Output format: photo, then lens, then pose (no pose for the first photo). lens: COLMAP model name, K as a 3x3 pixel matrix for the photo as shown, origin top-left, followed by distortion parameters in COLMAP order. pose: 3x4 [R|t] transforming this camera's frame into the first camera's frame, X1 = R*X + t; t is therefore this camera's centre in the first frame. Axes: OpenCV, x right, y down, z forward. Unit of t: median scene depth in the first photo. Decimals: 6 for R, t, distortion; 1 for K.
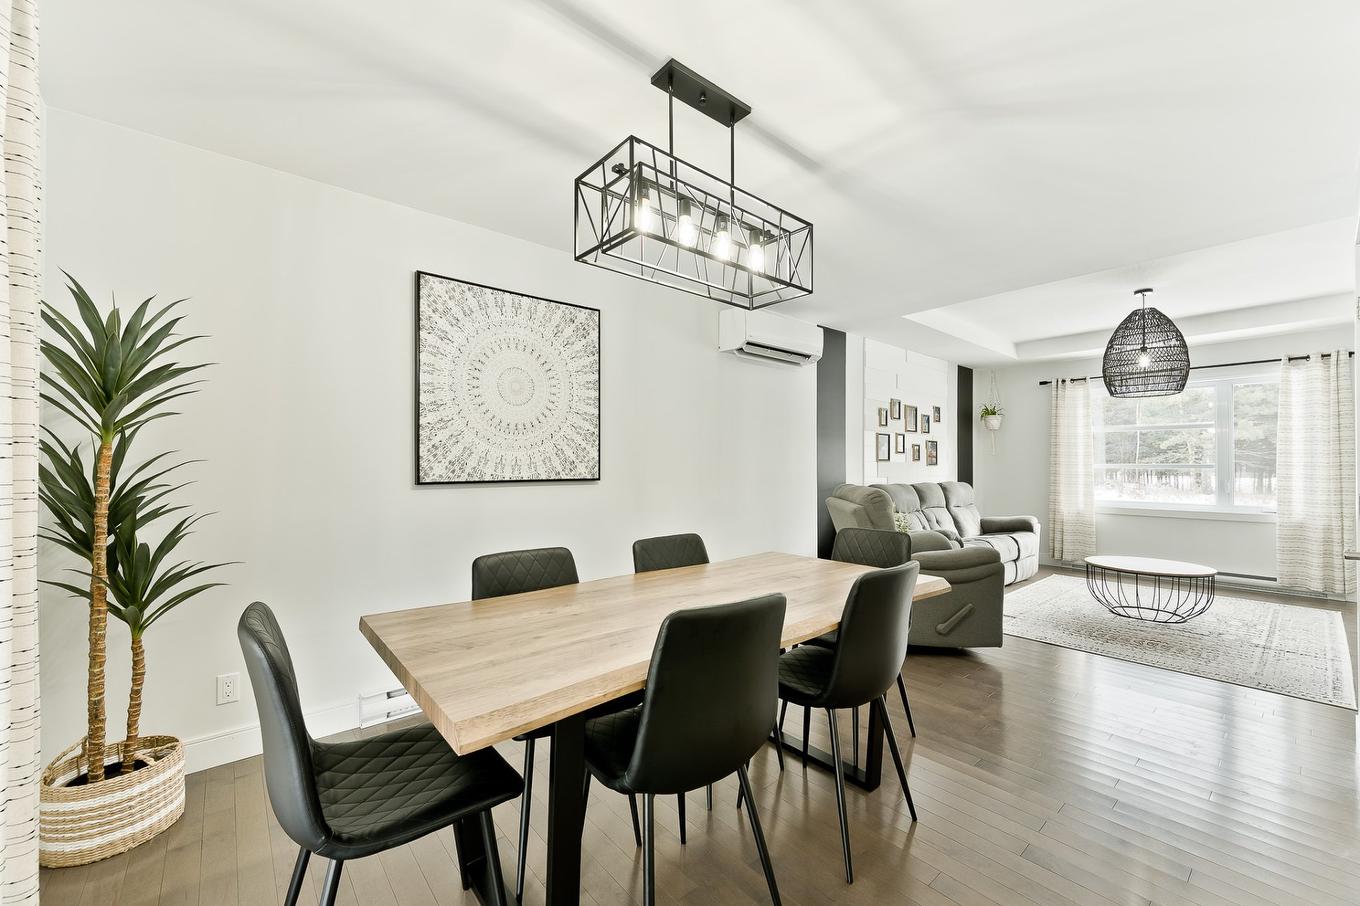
lens RADIAL K [[543.8, 0, 684.2], [0, 543.8, 457.2], [0, 0, 1]] dist [0.002877, 0.000108]
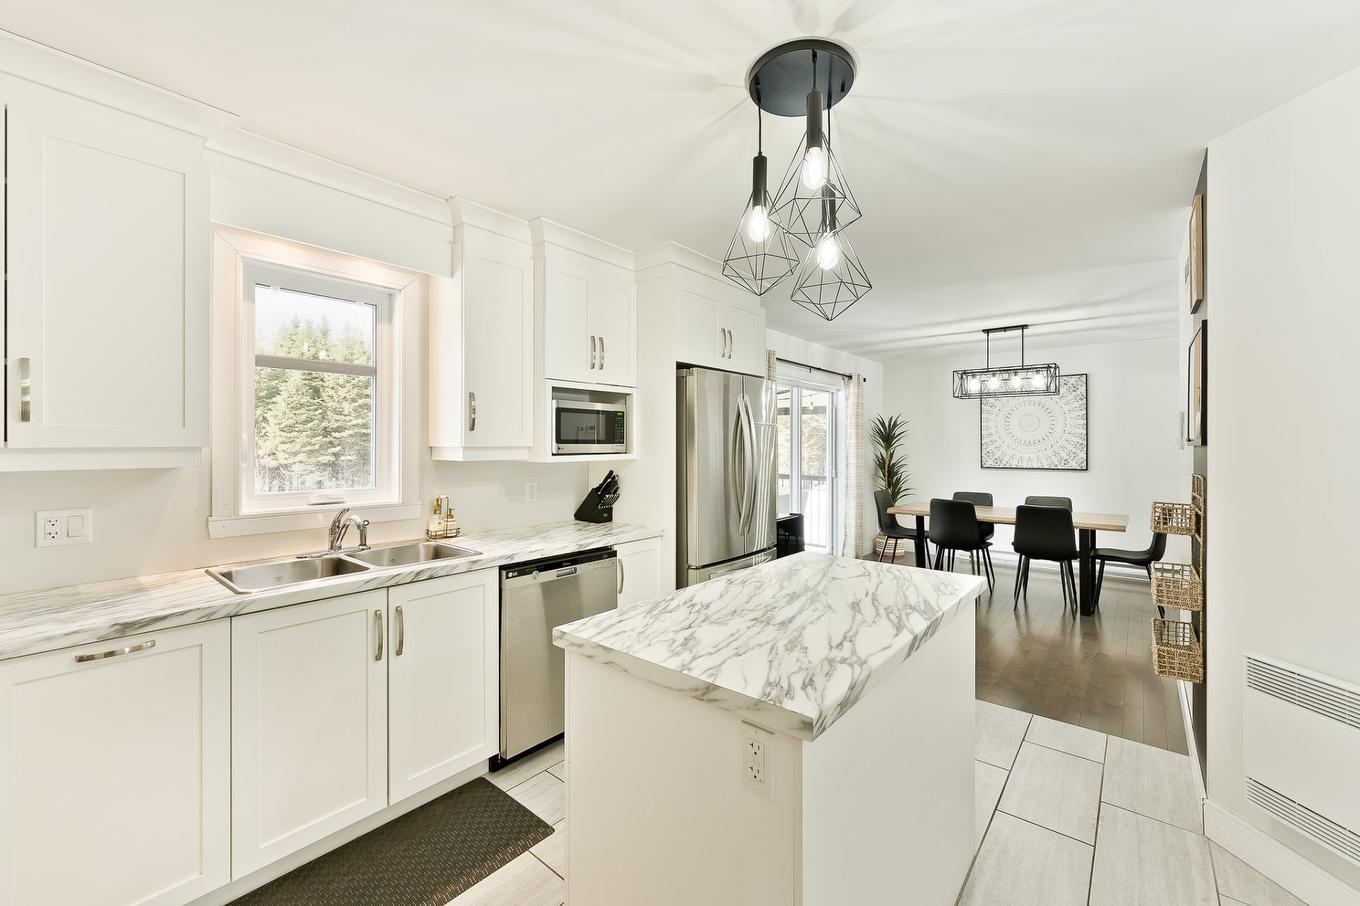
lens RADIAL K [[543.8, 0, 678.3], [0, 543.8, 444.7], [0, 0, 1]] dist [0.002877, 0.000108]
pose [[0.167658, -0.004791, -0.985834, 1.538711], [0.009120, 0.999953, -0.003309, -0.052639], [0.985803, -0.008436, 0.167693, -0.684416]]
